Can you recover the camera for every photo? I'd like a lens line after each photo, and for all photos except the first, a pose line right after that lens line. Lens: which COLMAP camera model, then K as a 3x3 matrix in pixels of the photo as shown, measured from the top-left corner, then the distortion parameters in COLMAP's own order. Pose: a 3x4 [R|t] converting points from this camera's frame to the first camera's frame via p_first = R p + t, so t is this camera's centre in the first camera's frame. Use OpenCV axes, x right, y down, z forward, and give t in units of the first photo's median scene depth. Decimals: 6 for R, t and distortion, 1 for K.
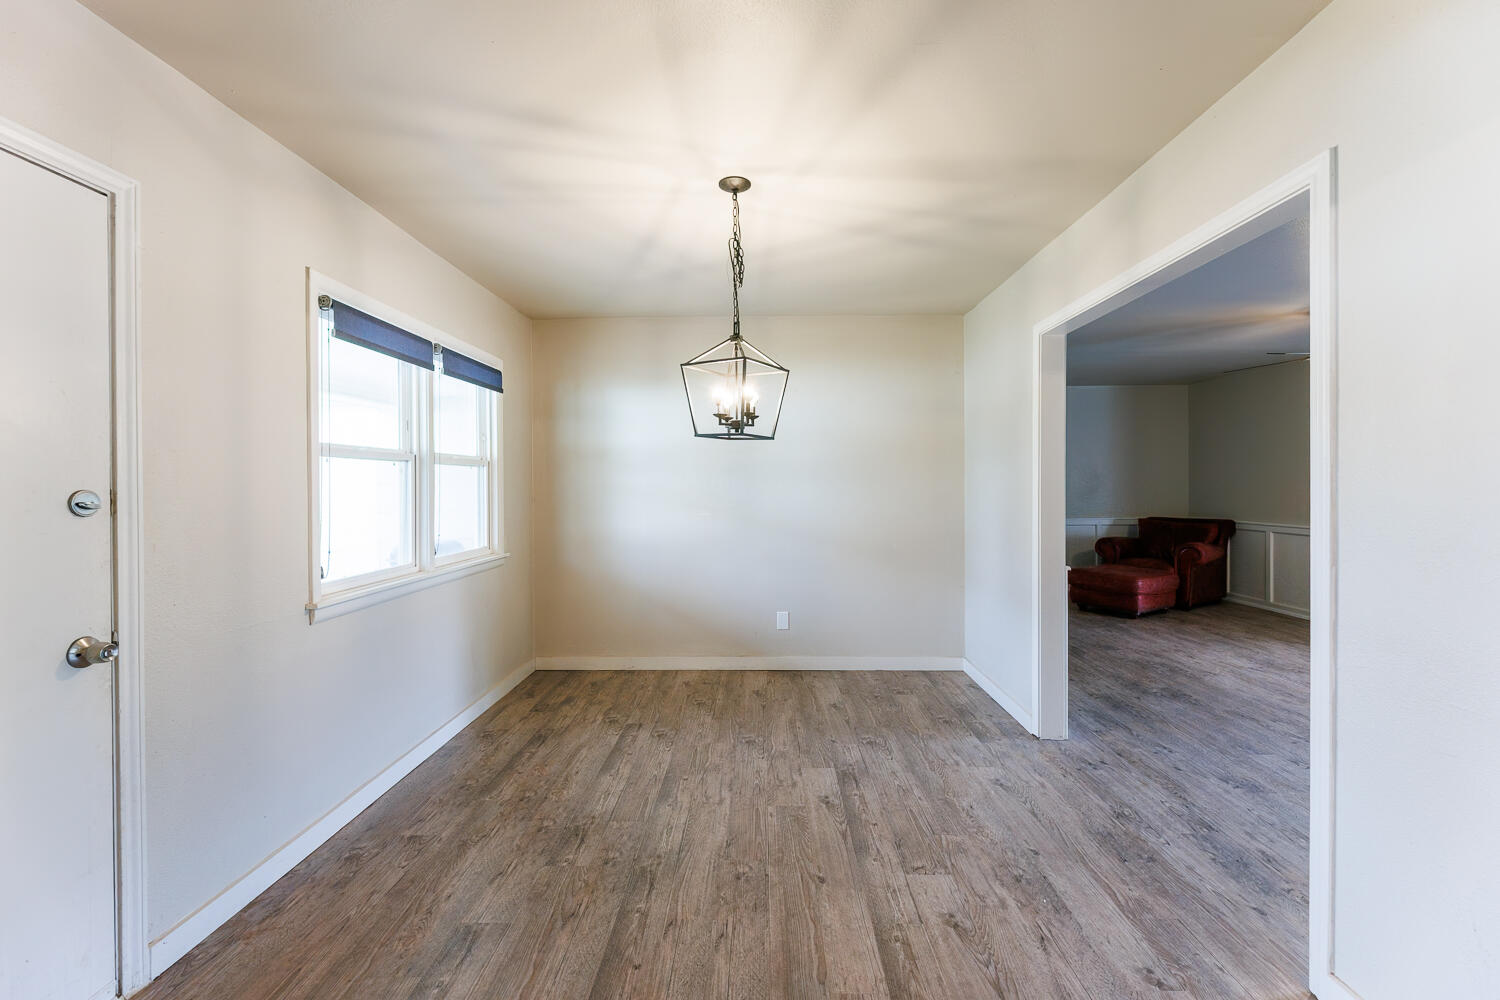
lens RADIAL K [[609.2, 0, 759.4], [0, 609.2, 487.8], [0, 0, 1]] dist [-0.000548, 0.000128]
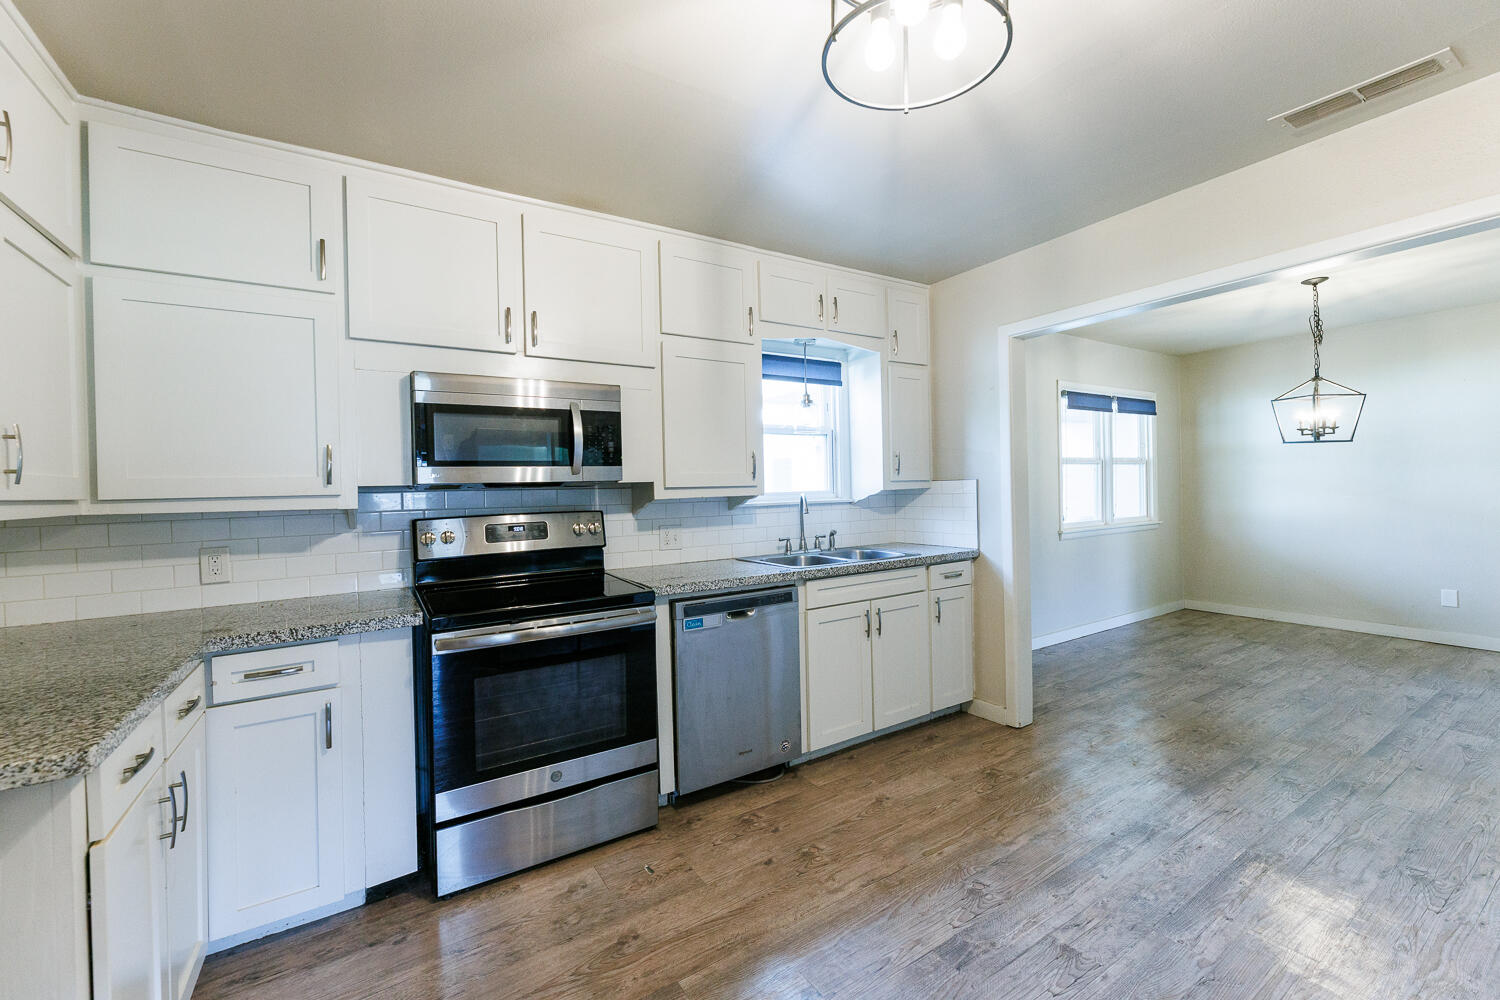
lens RADIAL K [[609.2, 0, 760.3], [0, 609.2, 492.5], [0, 0, 1]] dist [-0.000548, 0.000128]
pose [[0.552315, 0.001591, -0.833634, 0.438557], [0.016053, 0.999792, 0.012544, 0.003617], [0.833481, -0.020311, 0.552175, -0.973761]]
